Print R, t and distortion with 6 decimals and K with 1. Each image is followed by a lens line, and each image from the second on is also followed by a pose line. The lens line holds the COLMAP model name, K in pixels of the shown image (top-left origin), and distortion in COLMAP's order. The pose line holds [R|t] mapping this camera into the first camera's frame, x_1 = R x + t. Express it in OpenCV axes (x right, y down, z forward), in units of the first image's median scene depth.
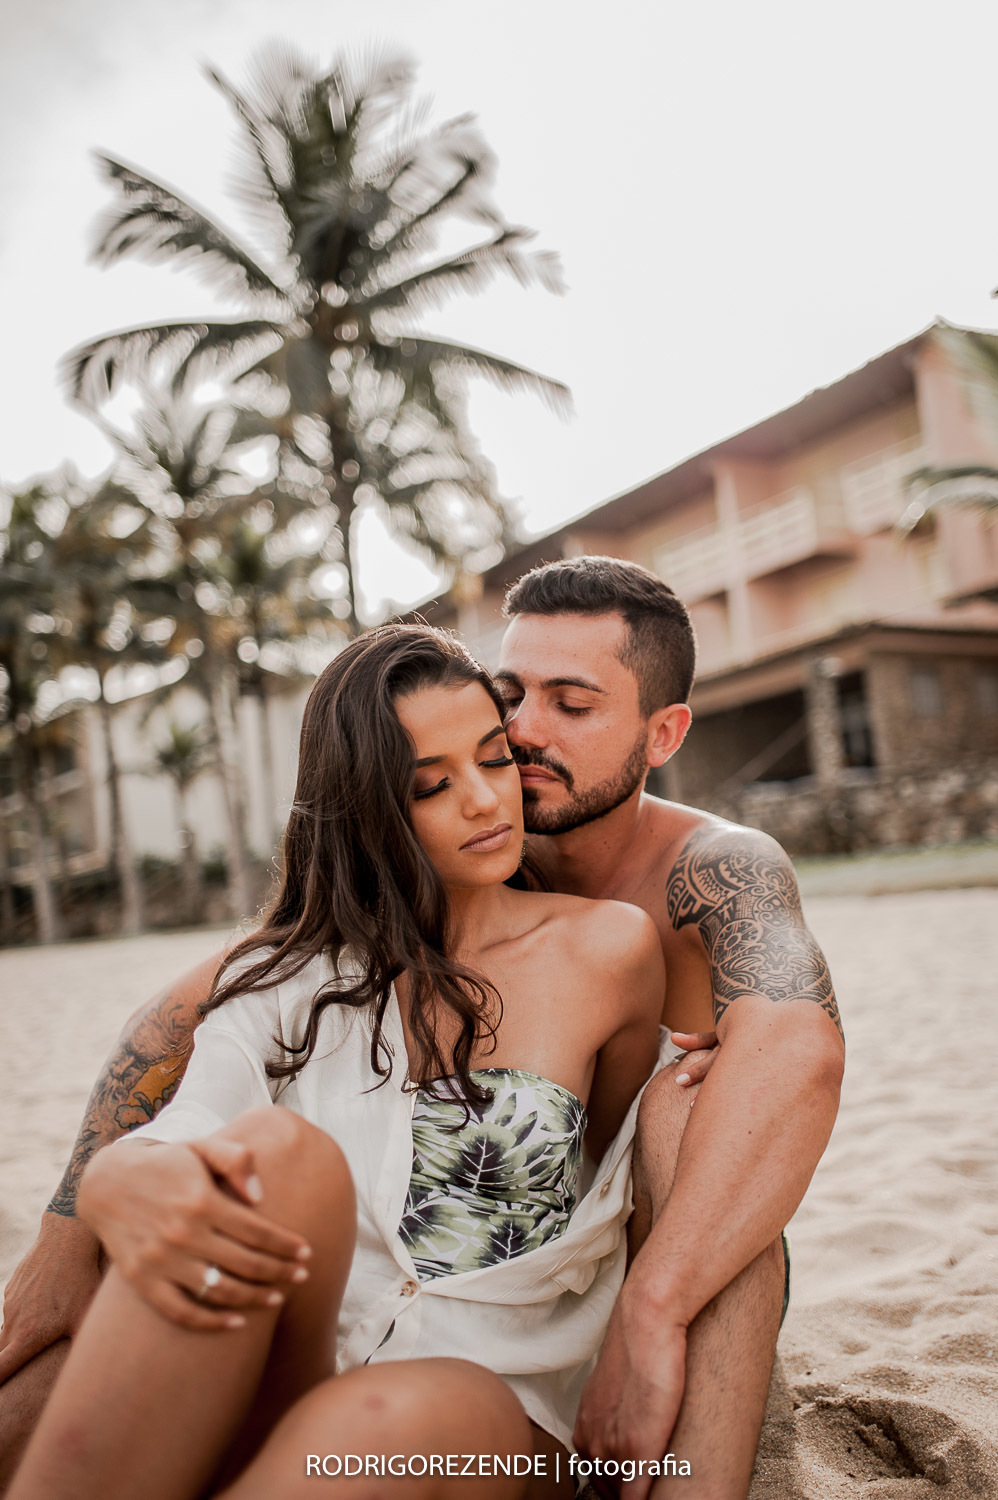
lens RADIAL K [[1428.8, 0, 499.0], [0, 1428.8, 750.0], [0, 0, 1]] dist [-0.077797, 0.005231]
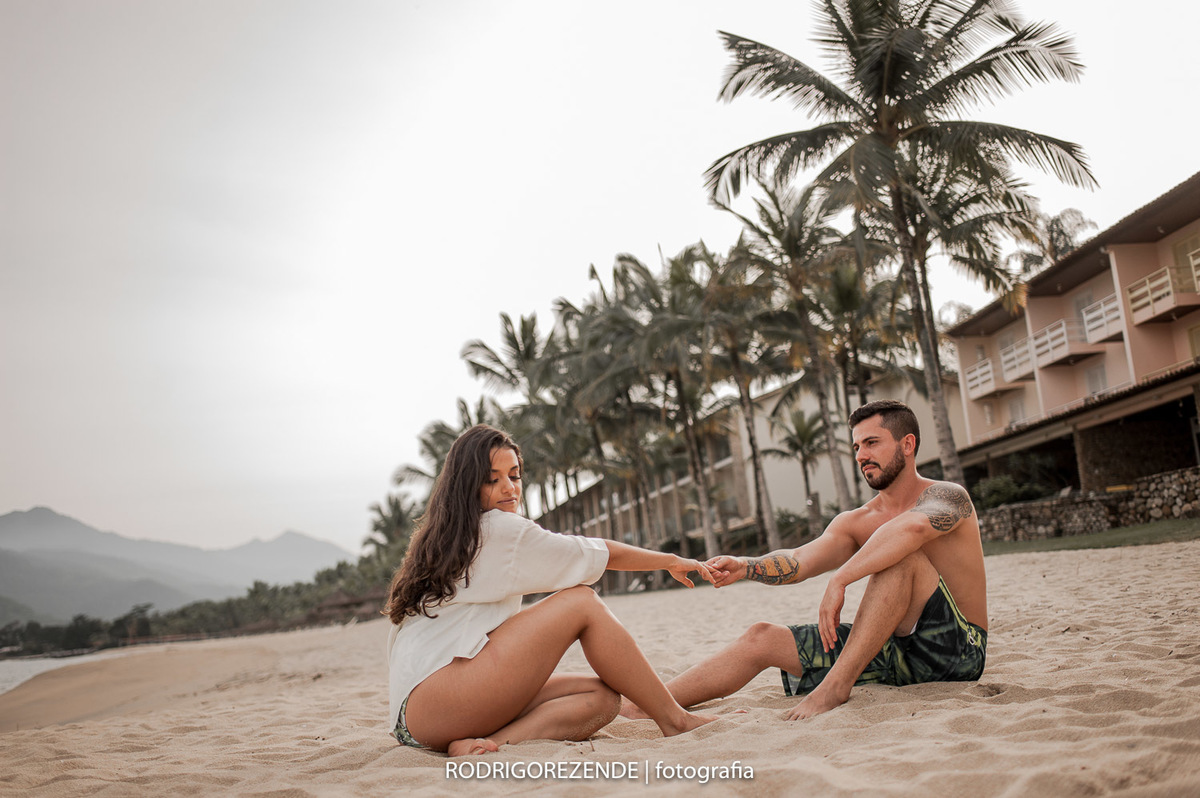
lens RADIAL K [[1143.0, 0, 596.2], [0, 1143.0, 395.2], [0, 0, 1]] dist [-0.077797, 0.005231]
pose [[0.917111, -0.056866, -0.394554, 0.029293], [0.045512, 0.998238, -0.038082, -0.007321], [0.396024, 0.016968, 0.918083, -0.086053]]
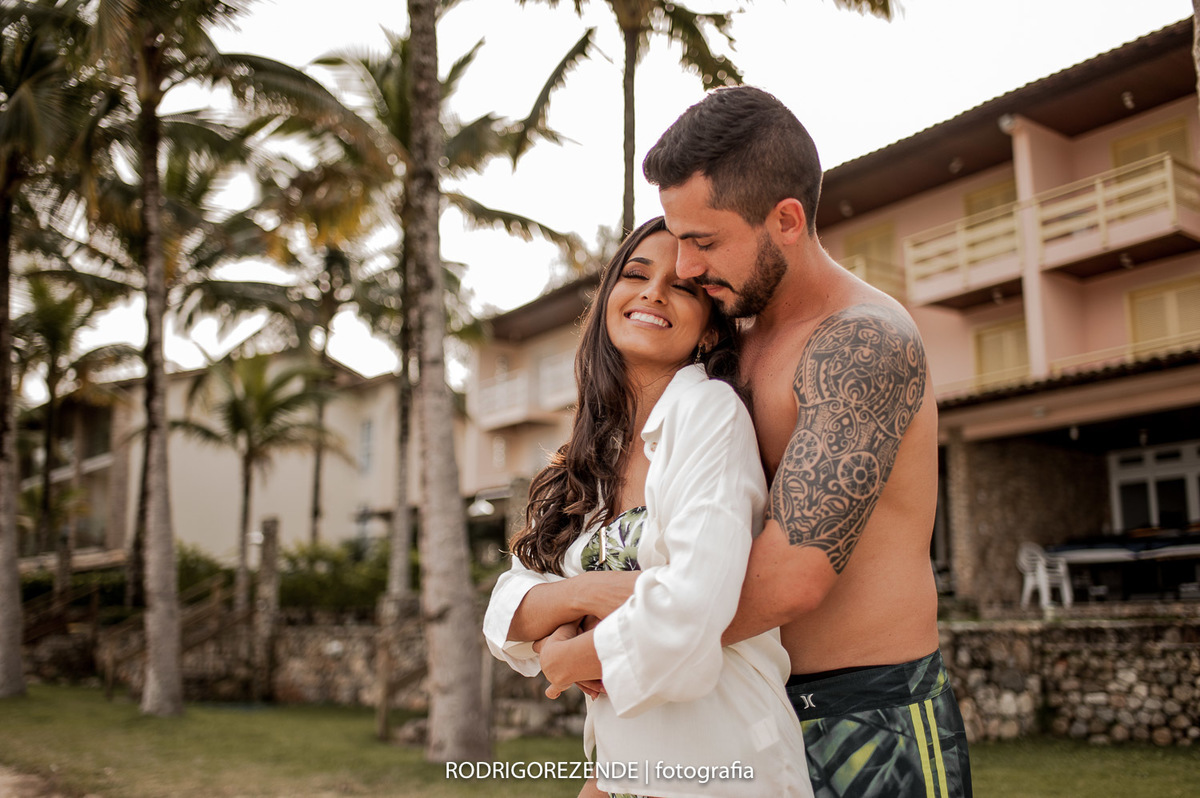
lens RADIAL K [[1143.0, 0, 596.2], [0, 1143.0, 395.2], [0, 0, 1]] dist [-0.077797, 0.005231]
pose [[0.987887, 0.121168, 0.096936, -0.141754], [-0.111323, 0.988614, -0.101240, 0.038792], [-0.108099, 0.089223, 0.990128, 0.535689]]
